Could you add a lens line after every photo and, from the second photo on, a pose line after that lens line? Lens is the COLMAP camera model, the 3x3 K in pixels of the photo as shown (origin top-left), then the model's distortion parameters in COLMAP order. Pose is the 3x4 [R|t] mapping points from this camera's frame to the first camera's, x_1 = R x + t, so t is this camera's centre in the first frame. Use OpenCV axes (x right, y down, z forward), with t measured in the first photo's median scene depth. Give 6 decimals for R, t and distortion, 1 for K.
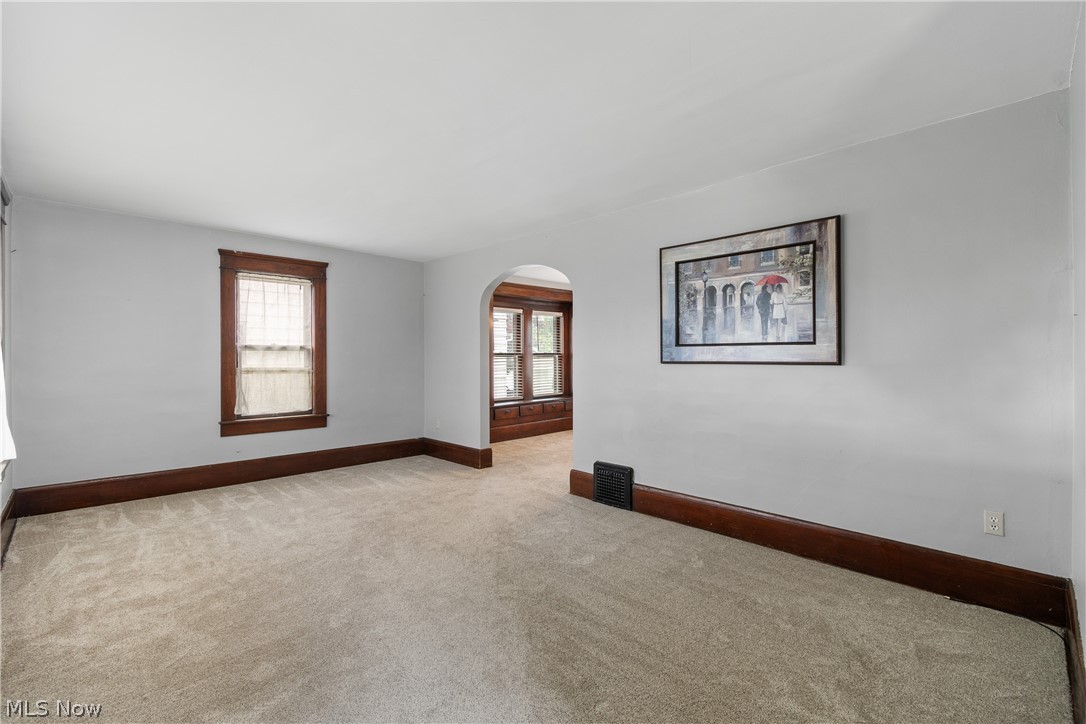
lens RADIAL K [[481.2, 0, 541.5], [0, 481.2, 359.5], [0, 0, 1]] dist [0.000893, 0.000359]
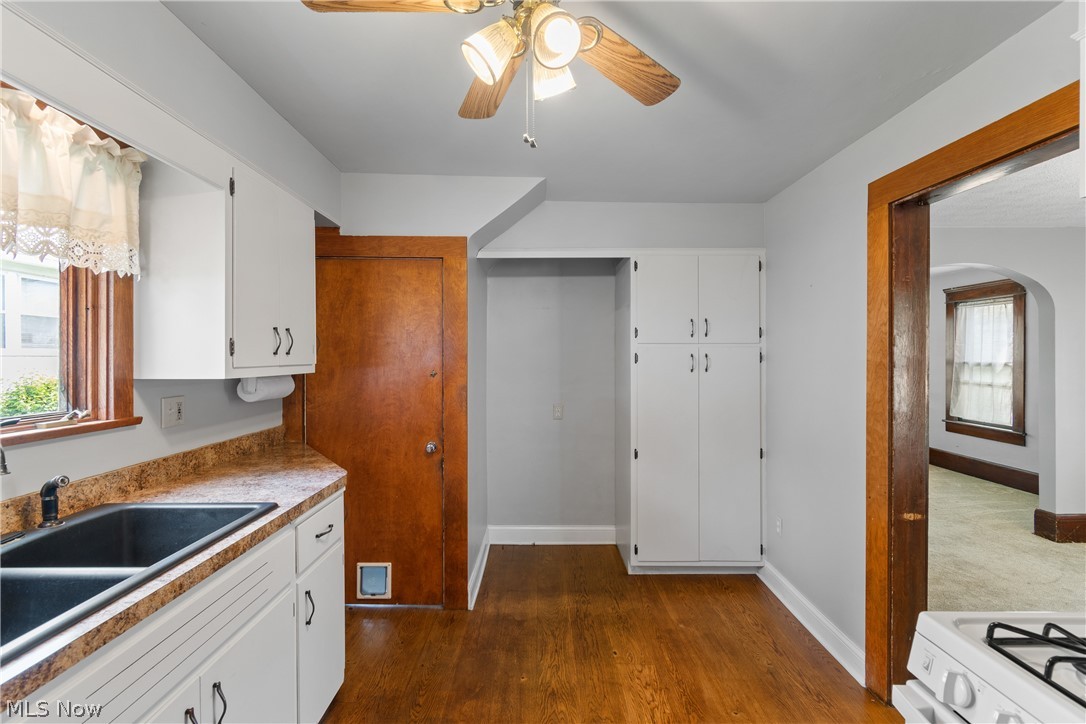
lens RADIAL K [[483.8, 0, 547.6], [0, 483.8, 354.4], [0, 0, 1]] dist [-0.003655, -0.000532]
pose [[-0.691670, 0.000853, -0.722213, 1.382226], [-0.002772, 0.999989, 0.003836, -0.069197], [0.722209, 0.004655, -0.691660, 1.477473]]
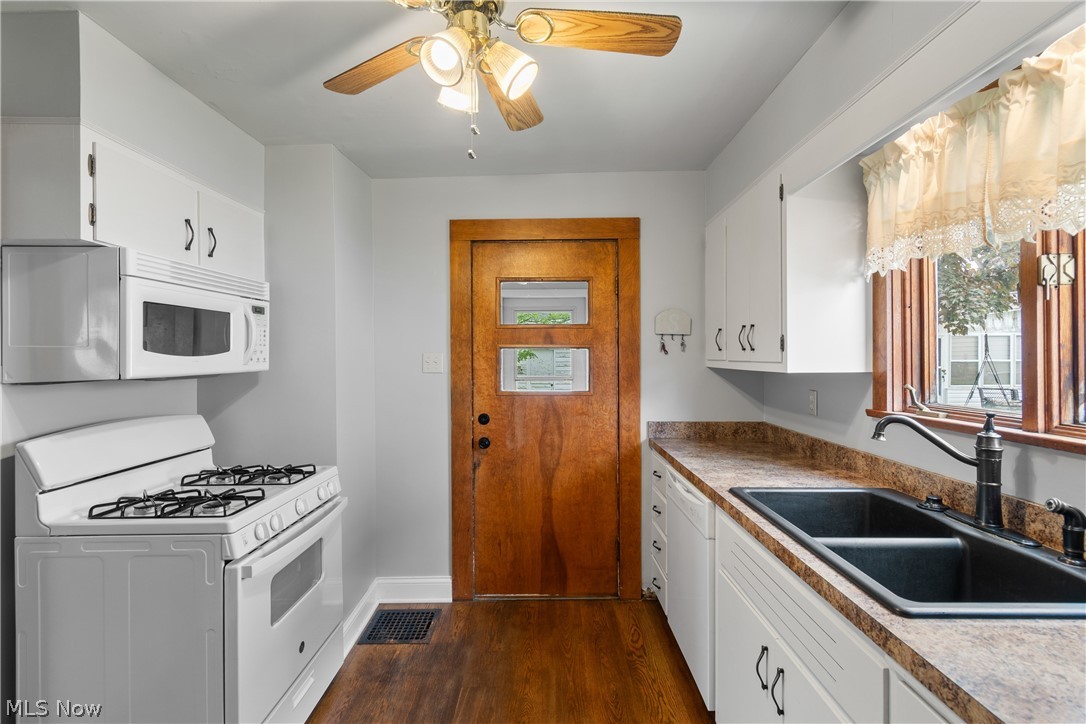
lens RADIAL K [[488.8, 0, 544.1], [0, 488.8, 352.7], [0, 0, 1]] dist [0.002533, 0.000022]
pose [[0.703556, 0.006472, 0.710610, 0.932189], [0.007202, 0.999842, -0.016238, -0.060373], [-0.710603, 0.016542, 0.703398, 0.953140]]
